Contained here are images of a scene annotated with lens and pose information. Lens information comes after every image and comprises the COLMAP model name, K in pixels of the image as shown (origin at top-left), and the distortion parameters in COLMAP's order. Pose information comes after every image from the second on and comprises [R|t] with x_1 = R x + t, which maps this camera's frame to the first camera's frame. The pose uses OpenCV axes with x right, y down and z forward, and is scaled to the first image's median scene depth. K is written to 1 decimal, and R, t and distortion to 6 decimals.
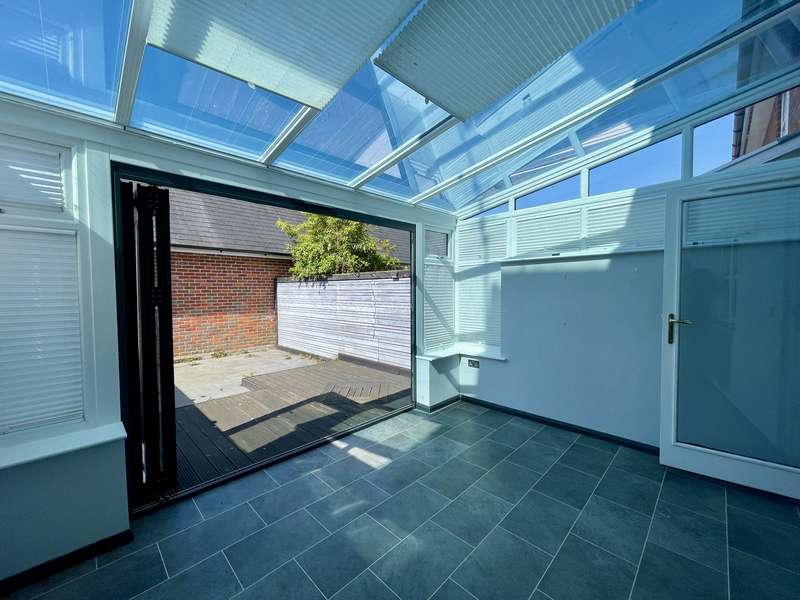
lens RADIAL K [[321.5, 0, 403.7], [0, 321.5, 302.0], [0, 0, 1]] dist [-0.024900, -0.000664]
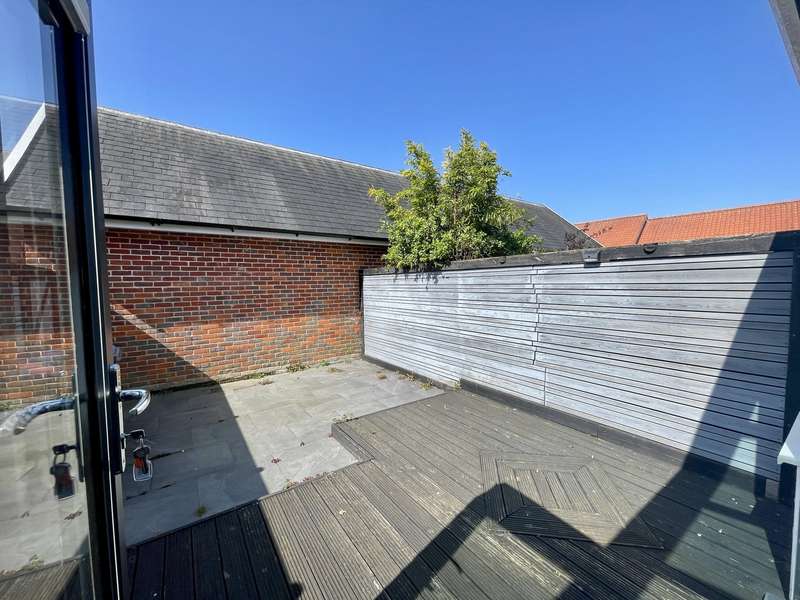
lens RADIAL K [[321.5, 0, 398.6], [0, 321.5, 299.6], [0, 0, 1]] dist [-0.024900, -0.000664]
pose [[0.979449, -0.000799, -0.201692, -0.185621], [0.004295, 0.999848, 0.016895, -0.016911], [0.201647, -0.017414, 0.979303, 0.304231]]
